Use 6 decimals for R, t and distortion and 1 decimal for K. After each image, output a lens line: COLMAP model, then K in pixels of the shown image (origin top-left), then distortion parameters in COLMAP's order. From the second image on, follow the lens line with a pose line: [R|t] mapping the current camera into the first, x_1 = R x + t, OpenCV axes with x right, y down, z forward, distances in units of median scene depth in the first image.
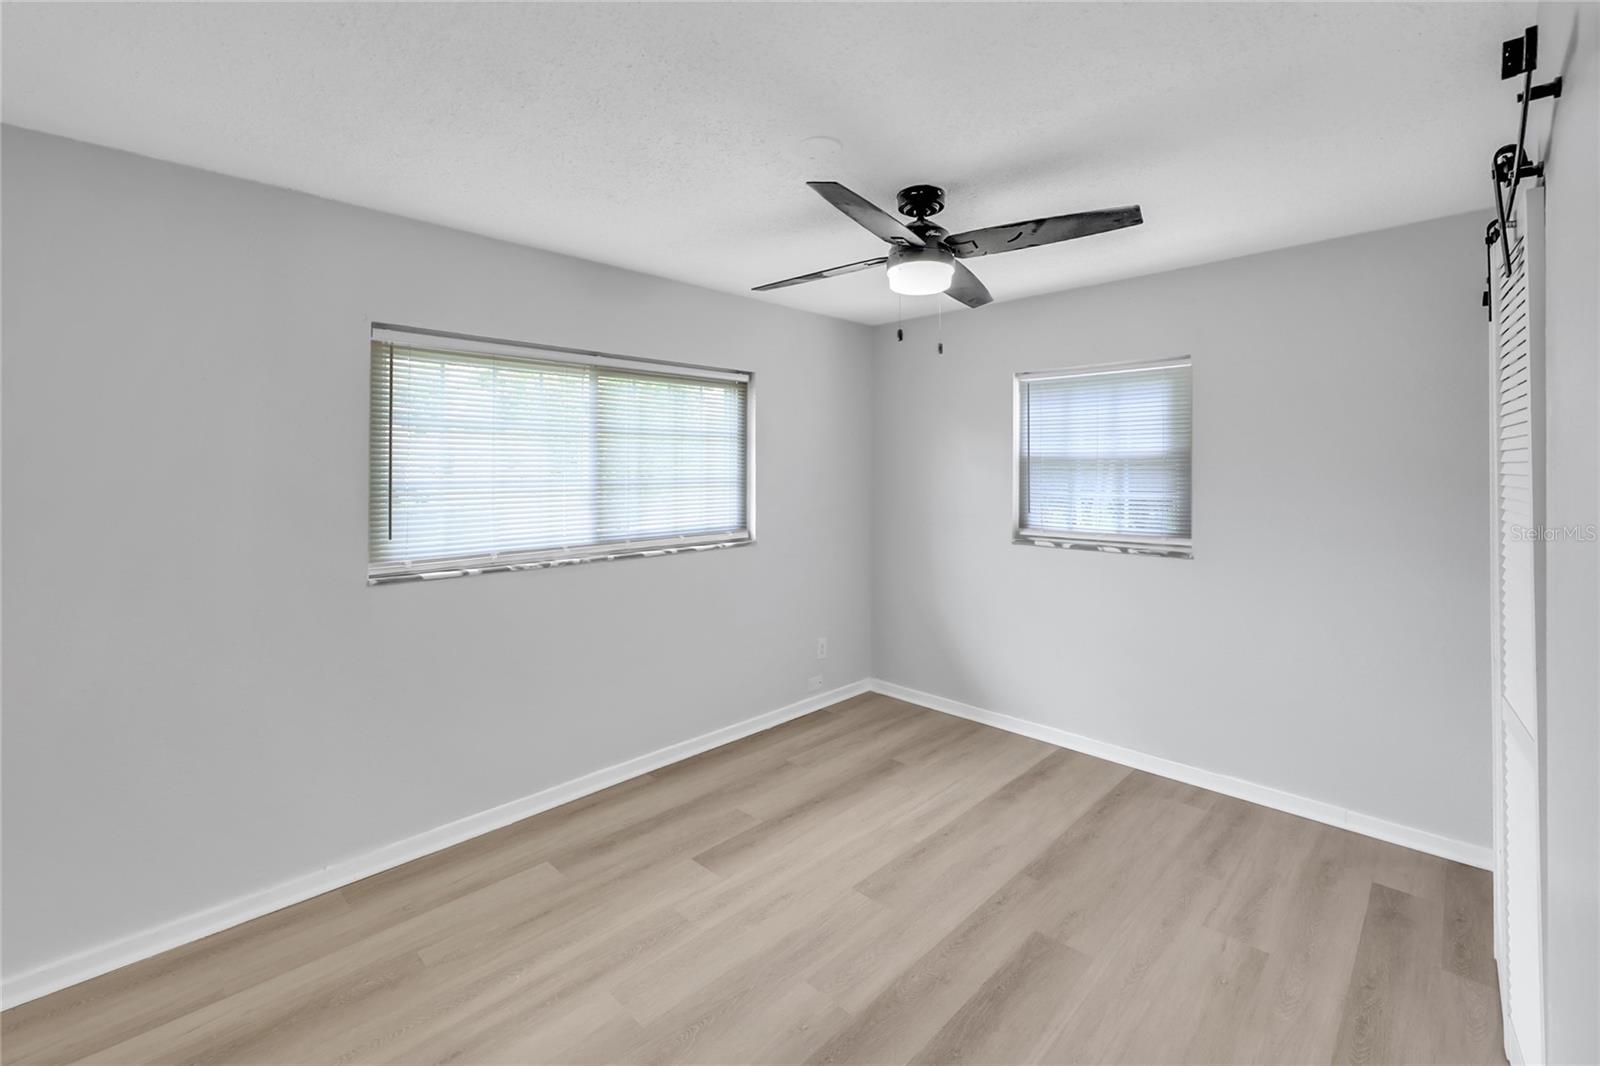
lens RADIAL K [[671.6, 0, 805.7], [0, 671.6, 473.5], [0, 0, 1]] dist [0.000878, -0.000010]
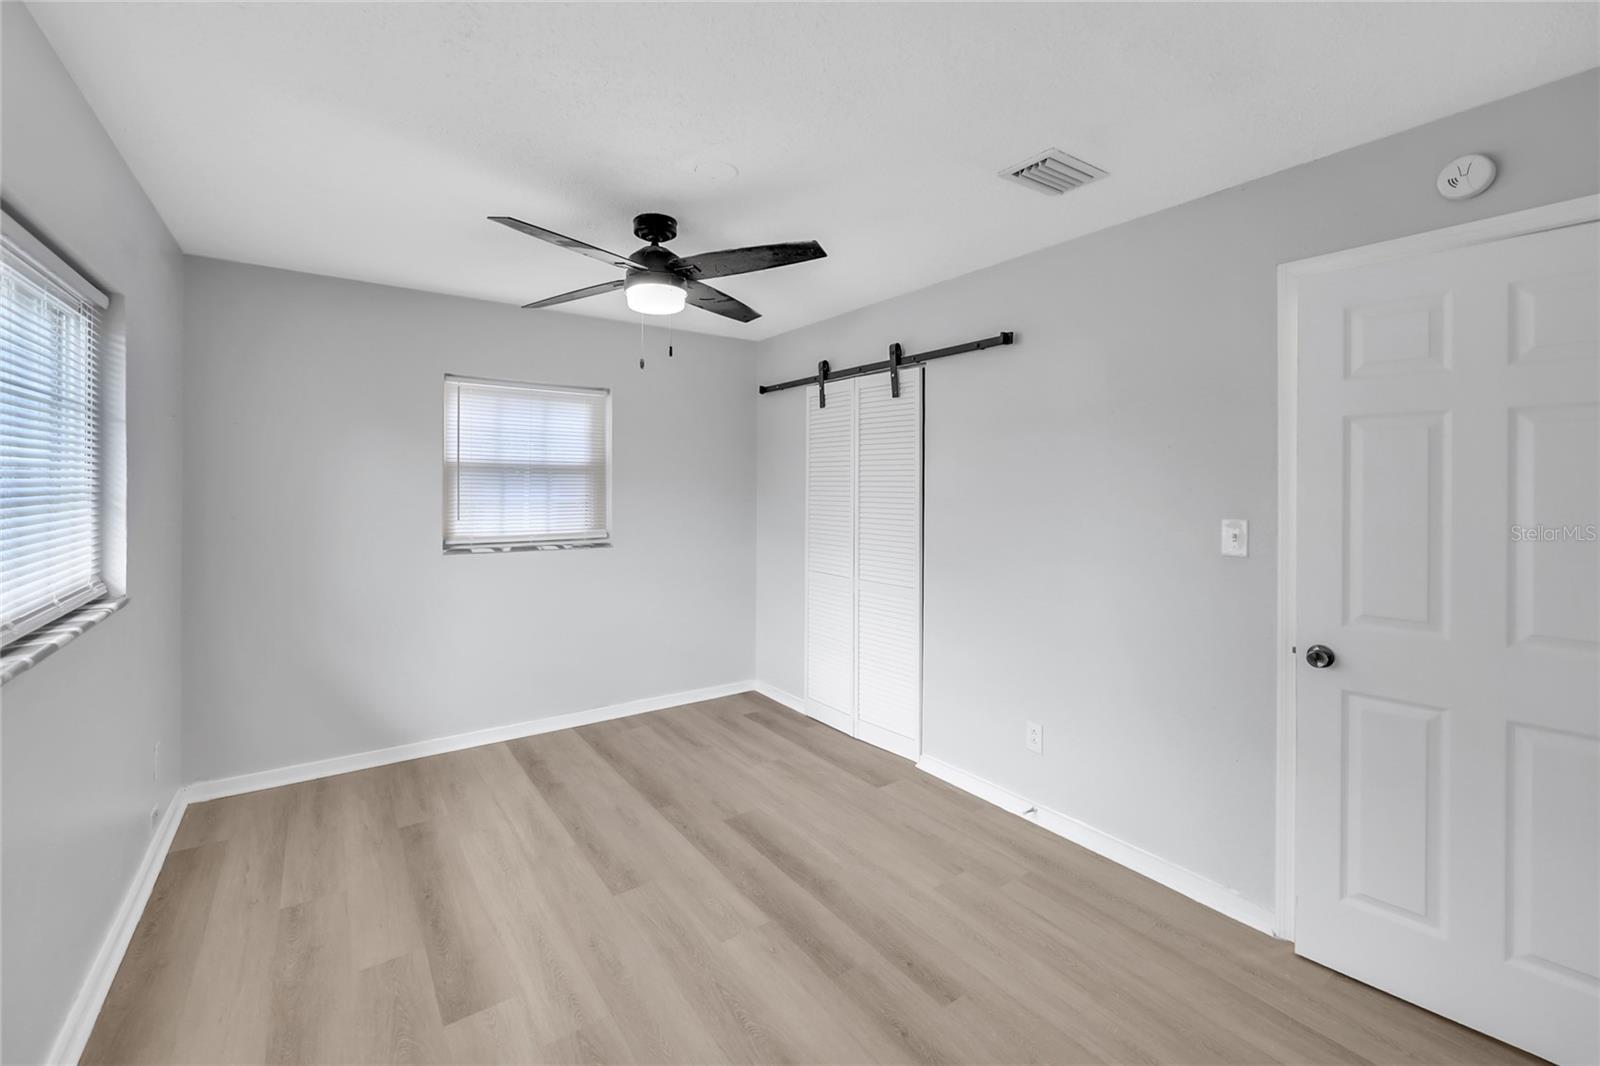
lens RADIAL K [[661.2, 0, 800.5], [0, 661.2, 499.0], [0, 0, 1]] dist [-0.010592, 0.000111]
pose [[0.182089, -0.021092, 0.983056, -0.780081], [-0.003432, 0.999750, 0.022086, 0.007536], [-0.983276, -0.007395, 0.181971, 0.525998]]
